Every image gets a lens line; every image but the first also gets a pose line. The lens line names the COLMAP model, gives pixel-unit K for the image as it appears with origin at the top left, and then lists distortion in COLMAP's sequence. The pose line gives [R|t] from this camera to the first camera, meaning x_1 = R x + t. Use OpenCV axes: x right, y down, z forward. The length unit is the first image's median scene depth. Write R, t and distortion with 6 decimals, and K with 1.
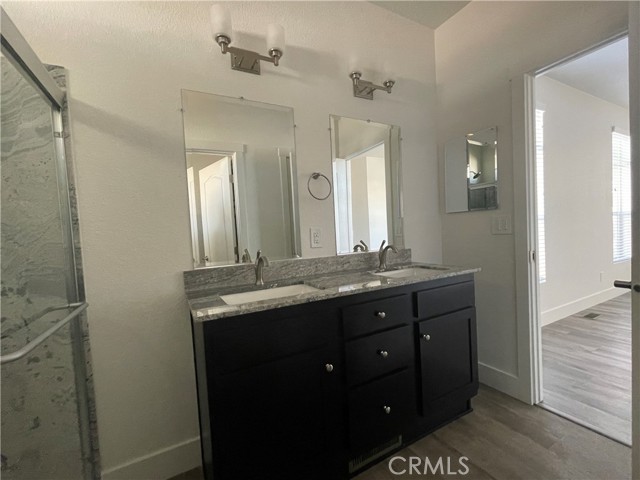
lens RADIAL K [[281.8, 0, 319.8], [0, 281.8, 243.4], [0, 0, 1]] dist [0.002374, 0.000796]
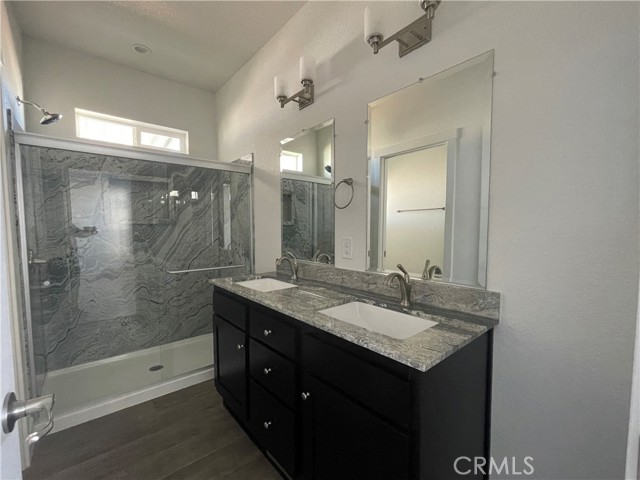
lens RADIAL K [[281.8, 0, 320.3], [0, 281.8, 245.3], [0, 0, 1]] dist [0.002374, 0.000796]
pose [[0.216600, 0.114369, -0.969538, 0.854959], [-0.043048, 0.993267, 0.107551, -0.123502], [0.975311, 0.018441, 0.220065, 0.685282]]
